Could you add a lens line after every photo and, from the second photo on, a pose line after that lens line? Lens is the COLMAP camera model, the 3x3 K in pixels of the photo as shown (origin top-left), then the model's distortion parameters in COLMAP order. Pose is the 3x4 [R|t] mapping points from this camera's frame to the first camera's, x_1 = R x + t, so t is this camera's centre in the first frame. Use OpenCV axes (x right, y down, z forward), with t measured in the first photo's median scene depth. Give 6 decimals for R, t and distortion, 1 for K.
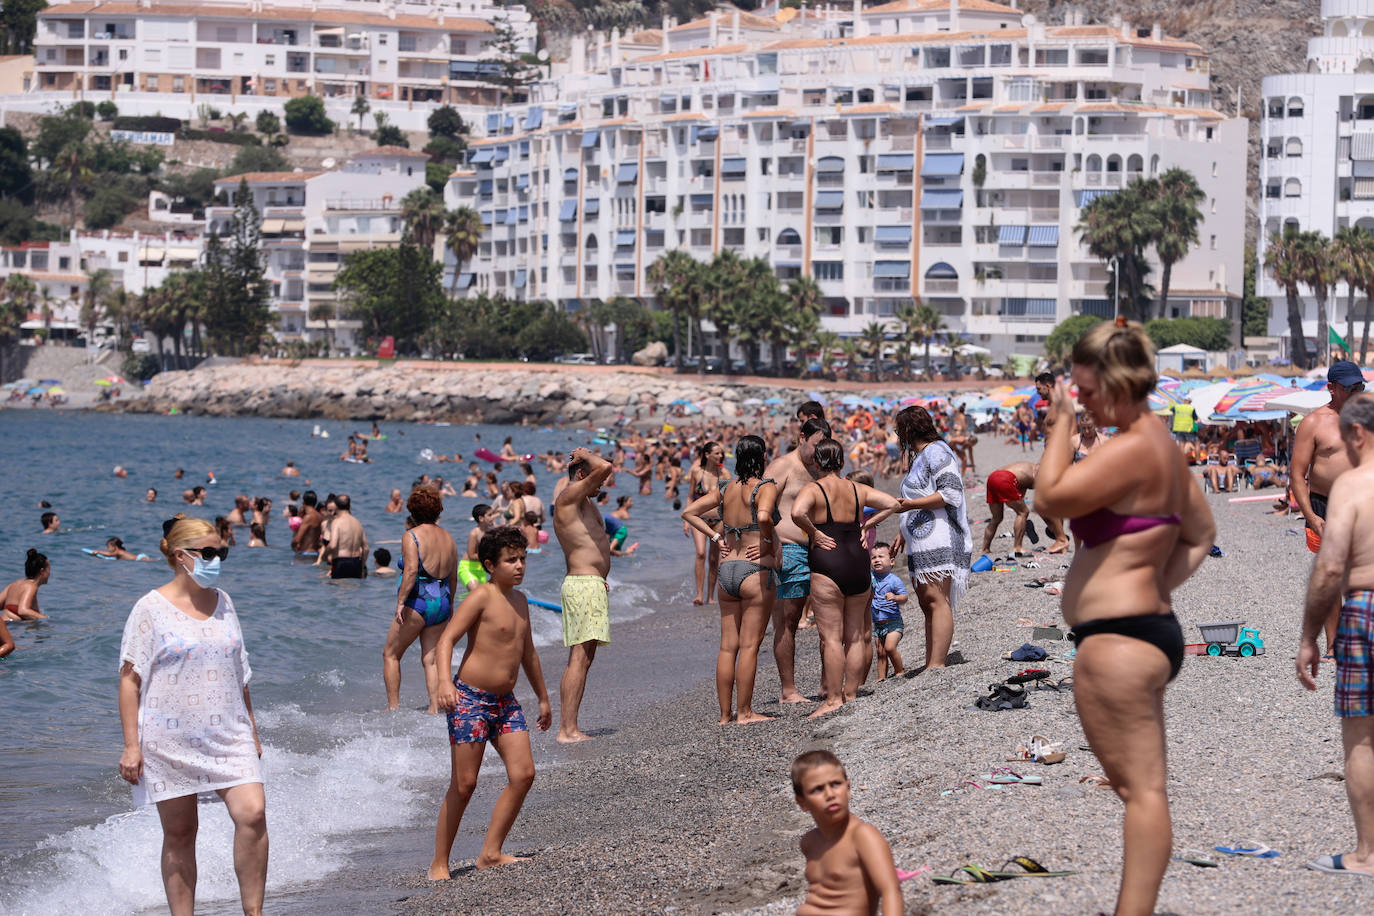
lens RADIAL K [[6891.7, 0, 691.3], [0, 6891.7, 493.2], [0, 0, 1]] dist [0.877817, 13.220890]
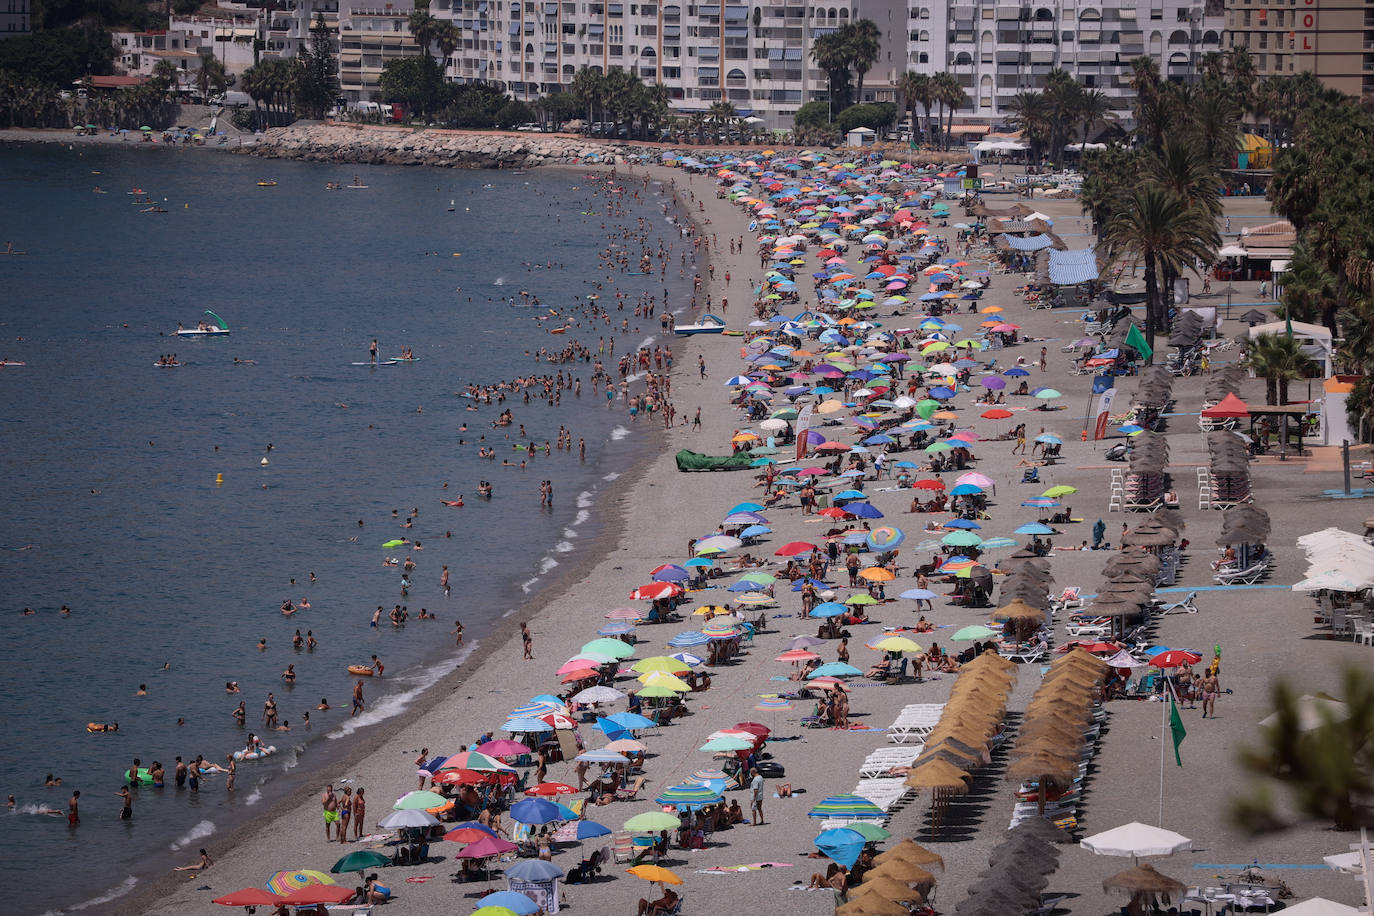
lens RADIAL K [[7971.8, 0, 687.0], [0, 7971.8, 458.0], [0, 0, 1]] dist [1.847422, 10.236855]
pose [[0.999600, -0.015436, 0.023678, -0.025964], [0.014323, 0.998817, 0.046475, -0.029489], [-0.024368, -0.046117, 0.998639, -1.034467]]
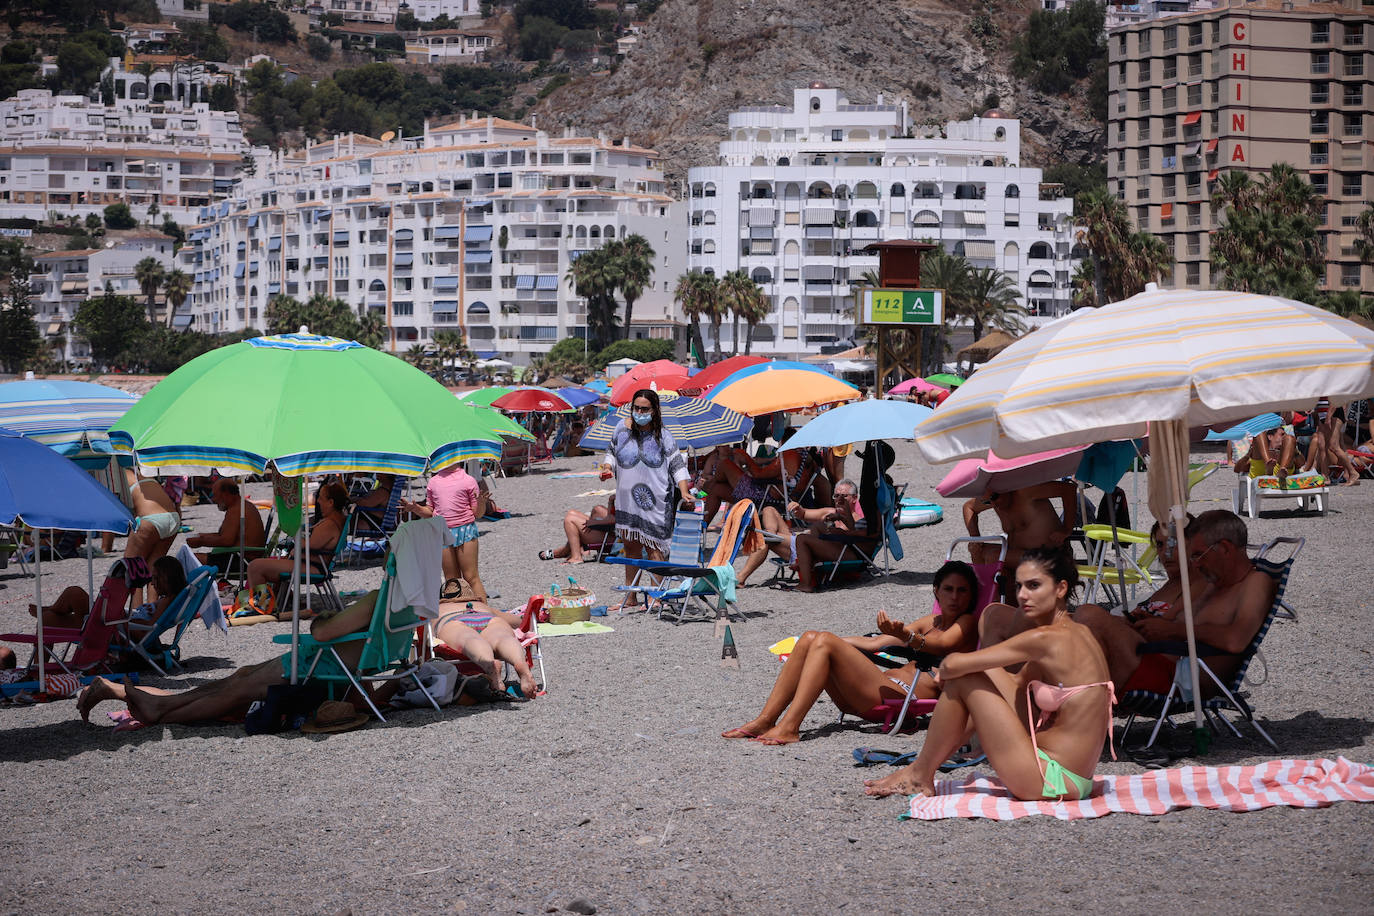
lens RADIAL K [[3798.0, 0, 687.0], [0, 3798.0, 458.0], [0, 0, 1]] dist [-0.196441, -0.463733]
pose [[0.998652, -0.010958, 0.050739, 0.039156], [0.010745, 0.999932, 0.004460, -0.004189], [-0.050784, -0.003909, 0.998702, 0.214376]]
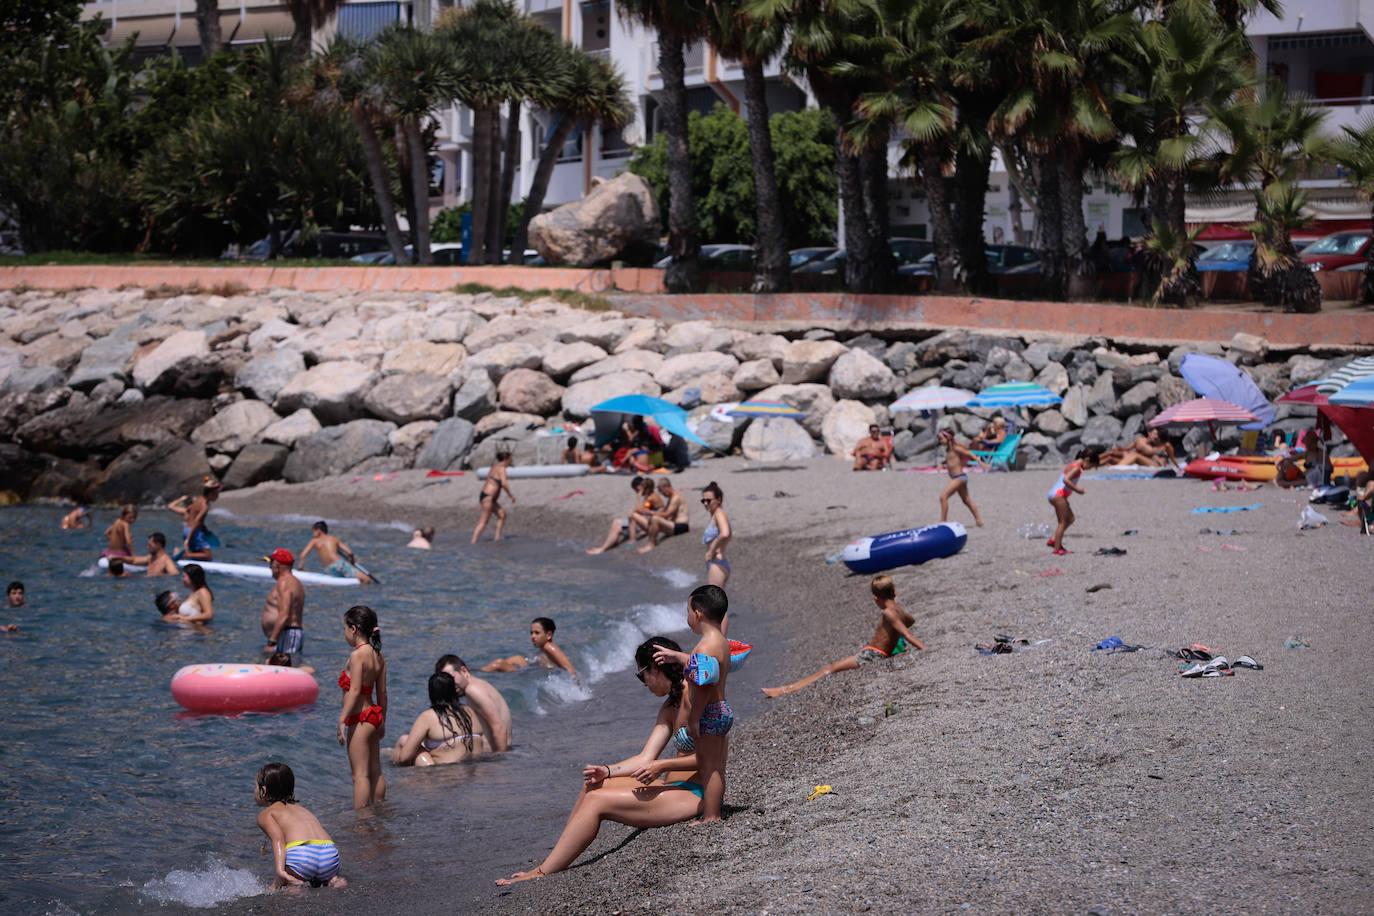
lens RADIAL K [[6891.7, 0, 691.3], [0, 6891.7, 493.2], [0, 0, 1]] dist [0.877817, 13.220890]
pose [[0.997196, -0.002609, -0.074784, 0.016601], [0.002437, 0.999994, -0.002396, -0.009140], [0.074789, 0.002207, 0.997197, 0.726508]]
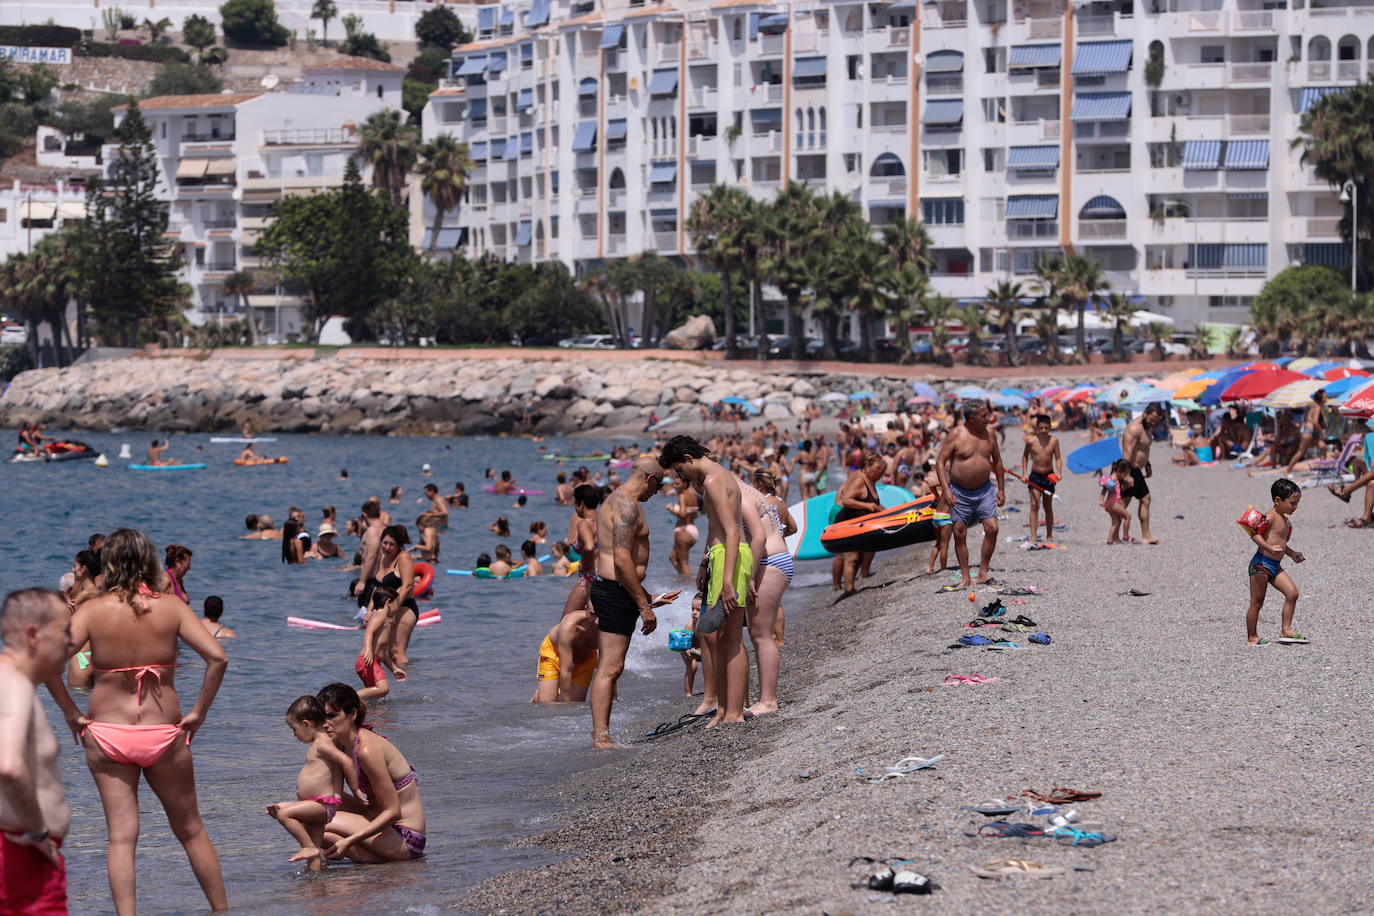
lens RADIAL K [[8389.1, 0, 668.9], [0, 8389.1, 486.5], [0, 0, 1]] dist [1.815565, 16.995741]
pose [[0.999682, -0.016913, -0.018713, 0.007490], [0.016857, 0.999853, -0.003166, -0.001606], [0.018764, 0.002849, 0.999820, 0.132266]]
